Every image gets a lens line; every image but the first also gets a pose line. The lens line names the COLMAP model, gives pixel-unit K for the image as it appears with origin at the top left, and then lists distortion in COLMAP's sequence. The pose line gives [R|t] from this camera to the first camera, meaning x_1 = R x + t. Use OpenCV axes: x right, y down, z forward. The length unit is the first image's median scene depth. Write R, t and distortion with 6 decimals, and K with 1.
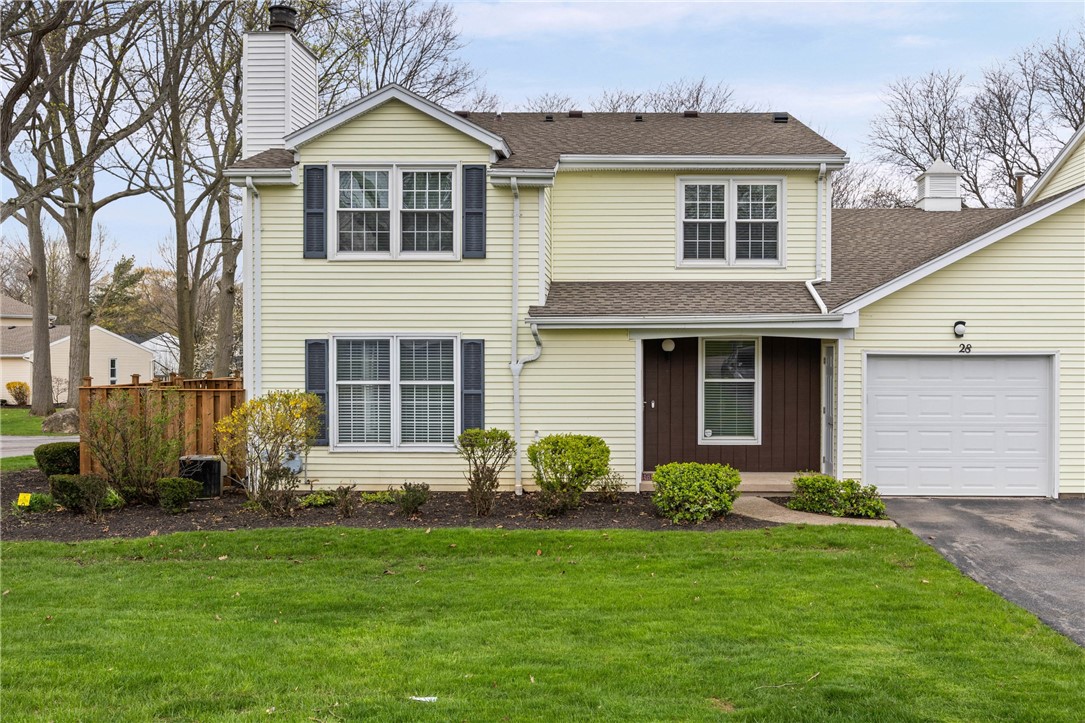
lens RADIAL K [[1042.4, 0, 543.0], [0, 1042.4, 360.0], [0, 0, 1]] dist [0.010853, -0.012176]
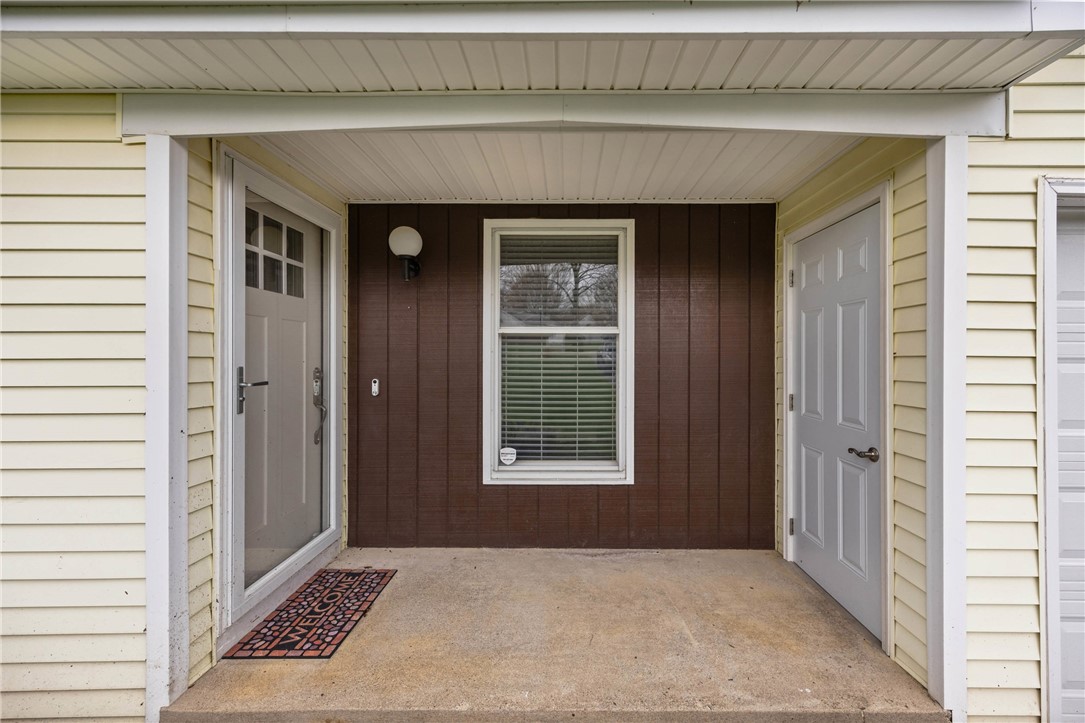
lens RADIAL K [[429.1, 0, 542.2], [0, 429.1, 364.0], [0, 0, 1]] dist [0.022873, -0.000212]
pose [[0.999873, 0.001378, 0.015852, 0.169487], [-0.001339, 0.999996, -0.002506, 0.033709], [-0.015855, 0.002485, 0.999871, 0.827052]]
